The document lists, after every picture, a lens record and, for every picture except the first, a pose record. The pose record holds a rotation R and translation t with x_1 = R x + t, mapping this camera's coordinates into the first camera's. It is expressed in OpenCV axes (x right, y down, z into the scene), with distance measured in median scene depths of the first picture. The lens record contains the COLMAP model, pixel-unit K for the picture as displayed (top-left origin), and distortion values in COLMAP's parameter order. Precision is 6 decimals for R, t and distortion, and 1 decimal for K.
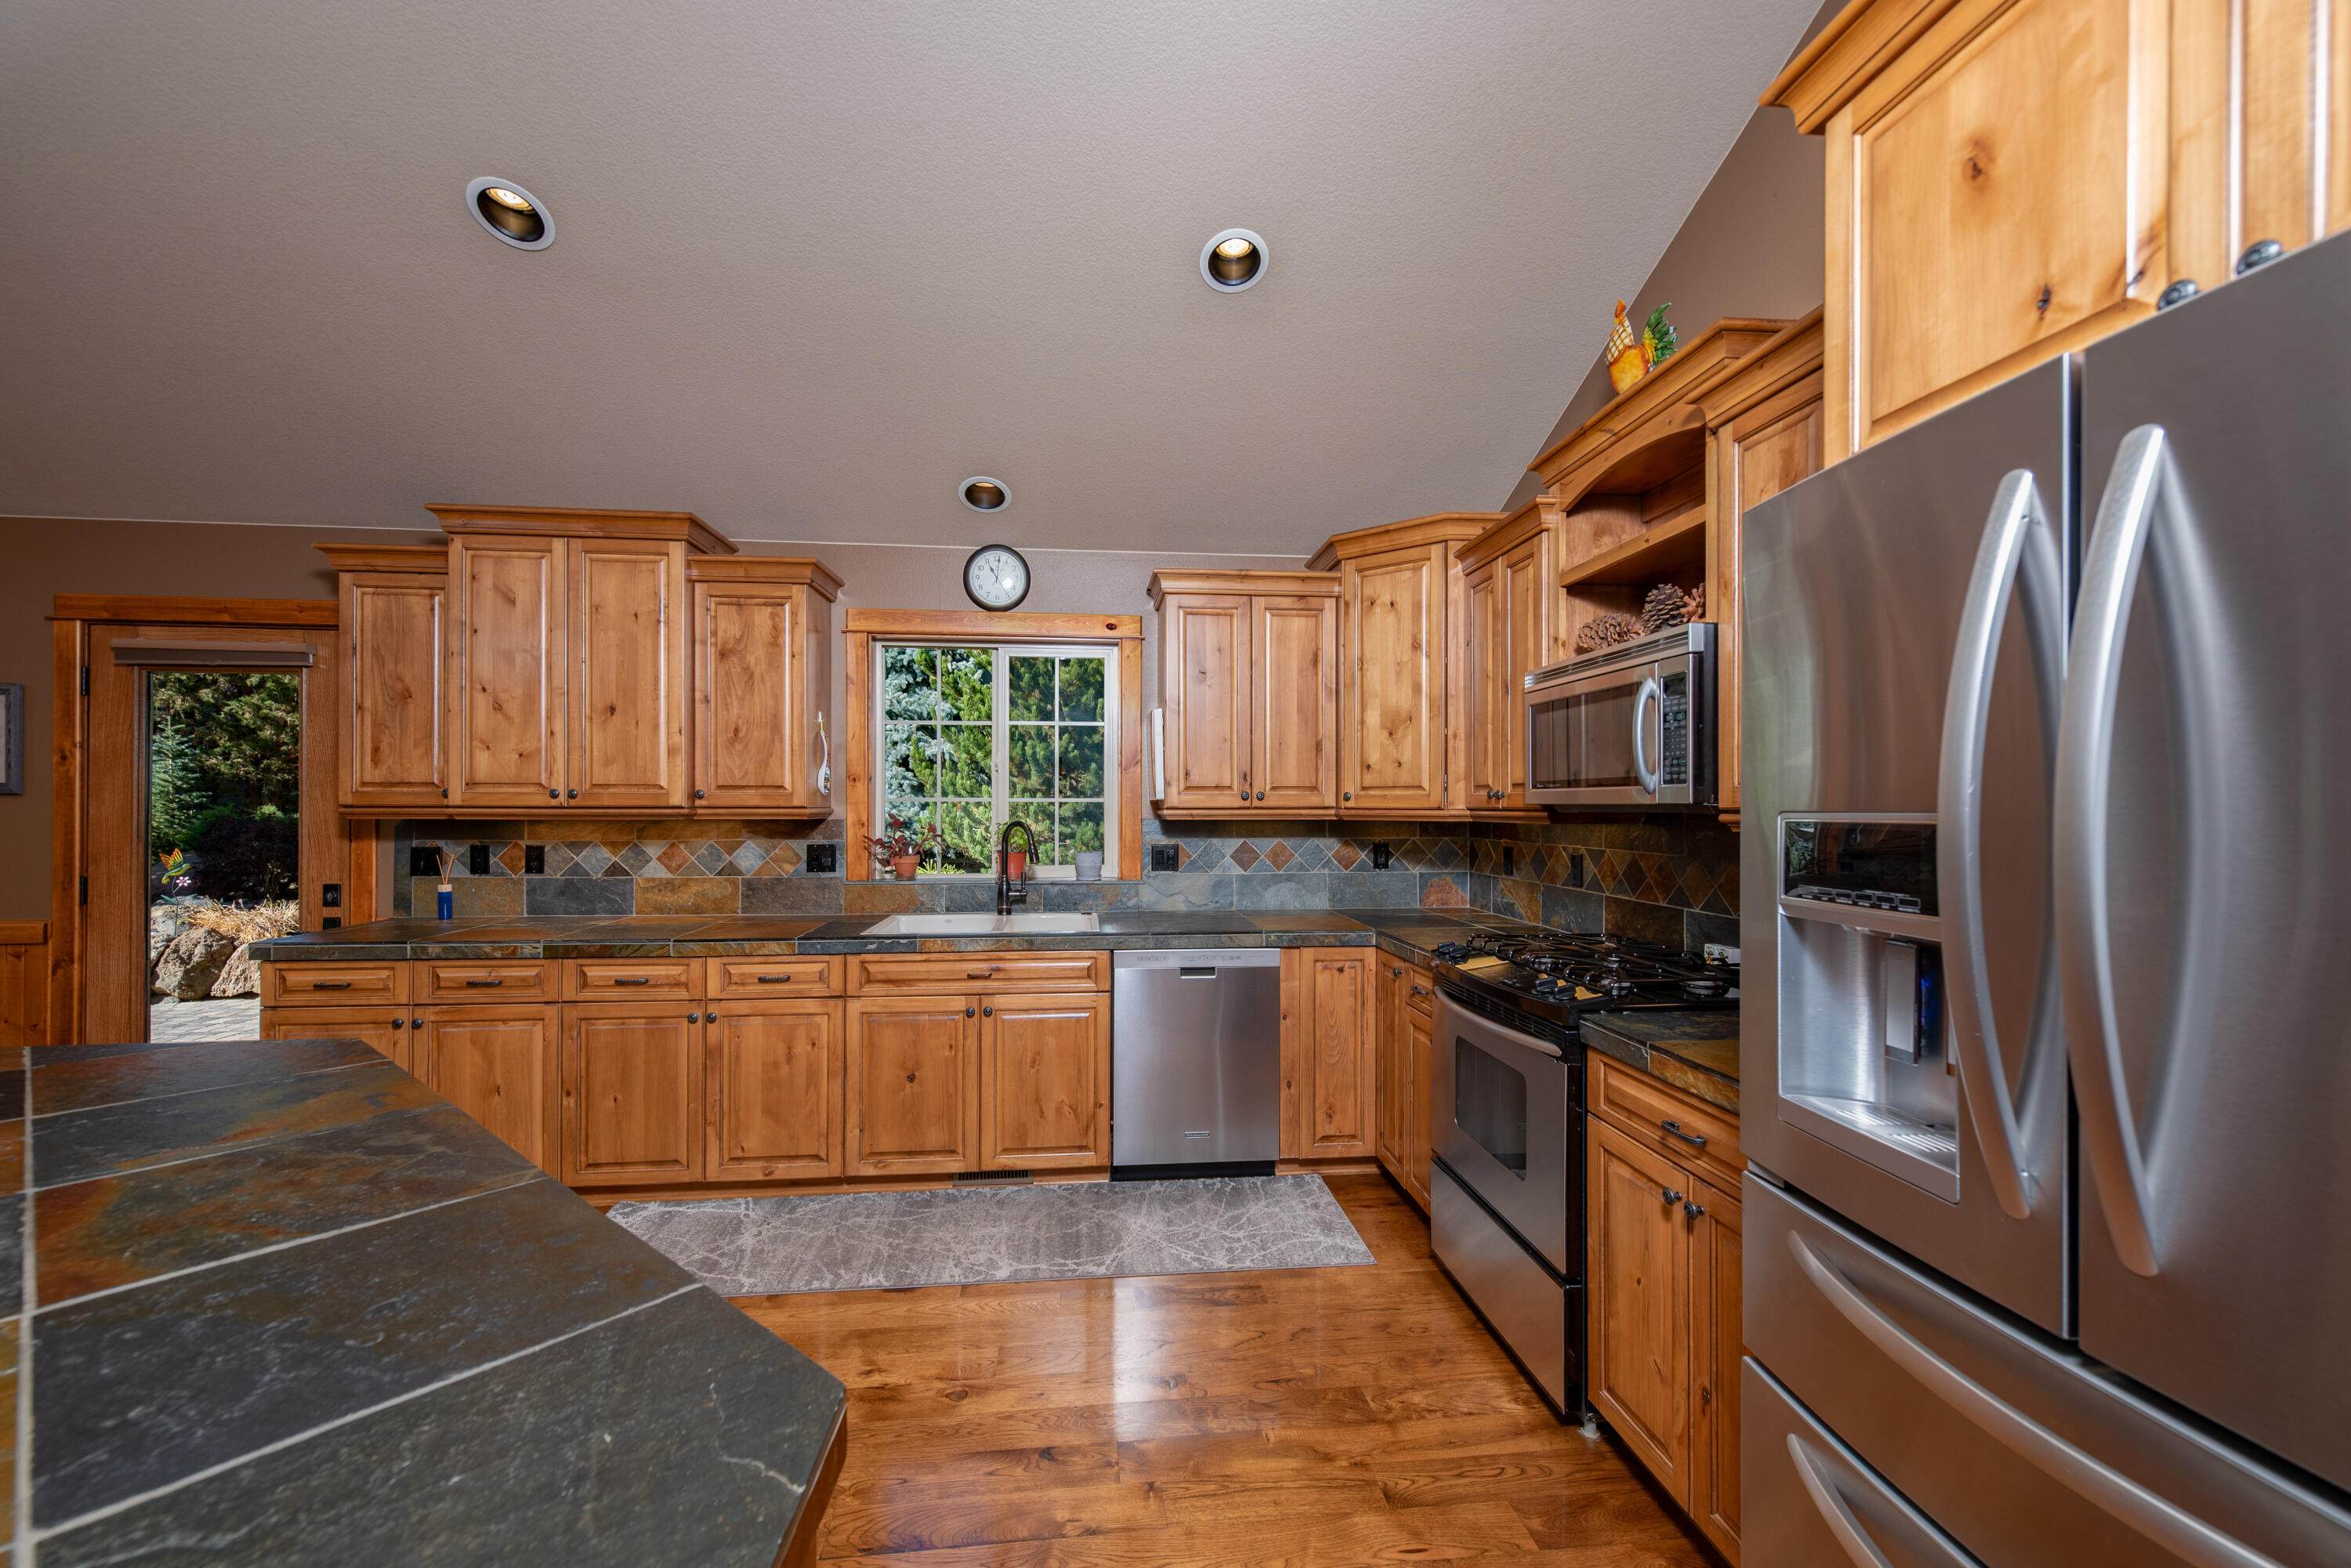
lens RADIAL K [[930.3, 0, 1169.3], [0, 930.3, 801.9], [0, 0, 1]] dist [0.005920, -0.000456]
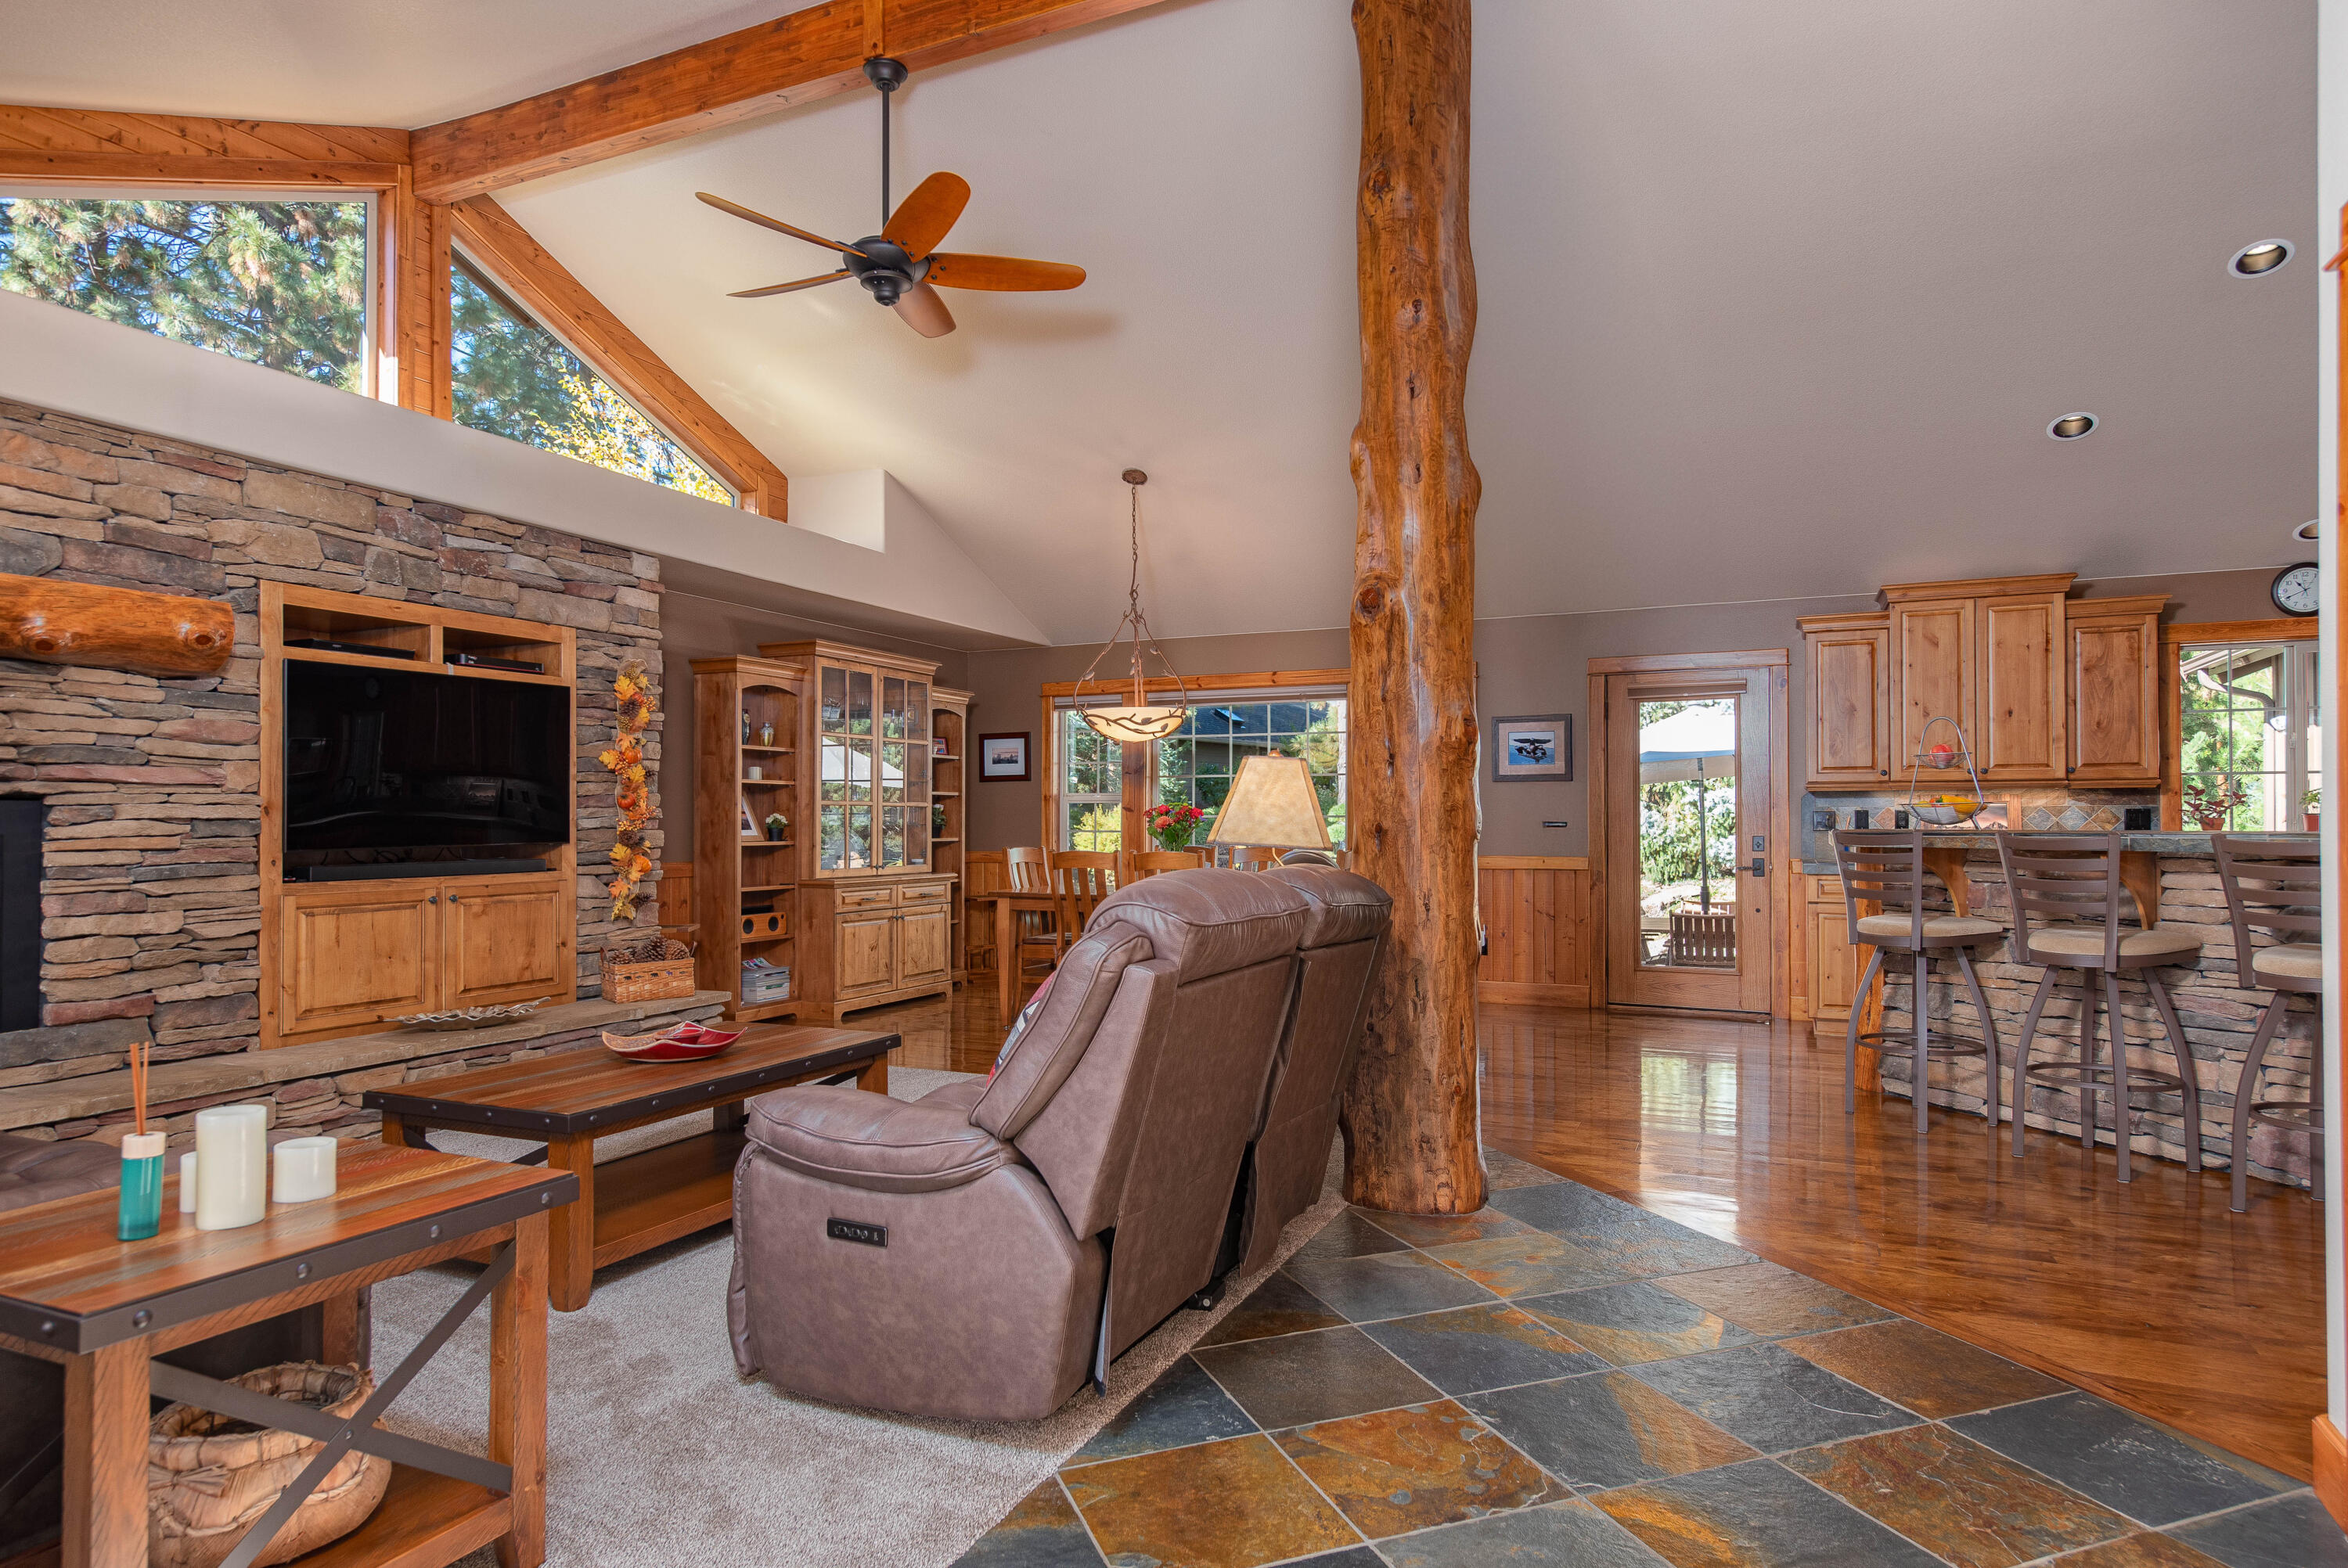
lens RADIAL K [[1332.9, 0, 1132.7], [0, 1332.9, 808.2], [0, 0, 1]] dist [0.004328, -0.000632]
pose [[0.856315, -0.008751, -0.516379, -0.652050], [0.003771, 0.999936, -0.010692, 0.063710], [0.516440, 0.007208, 0.856293, -1.405744]]
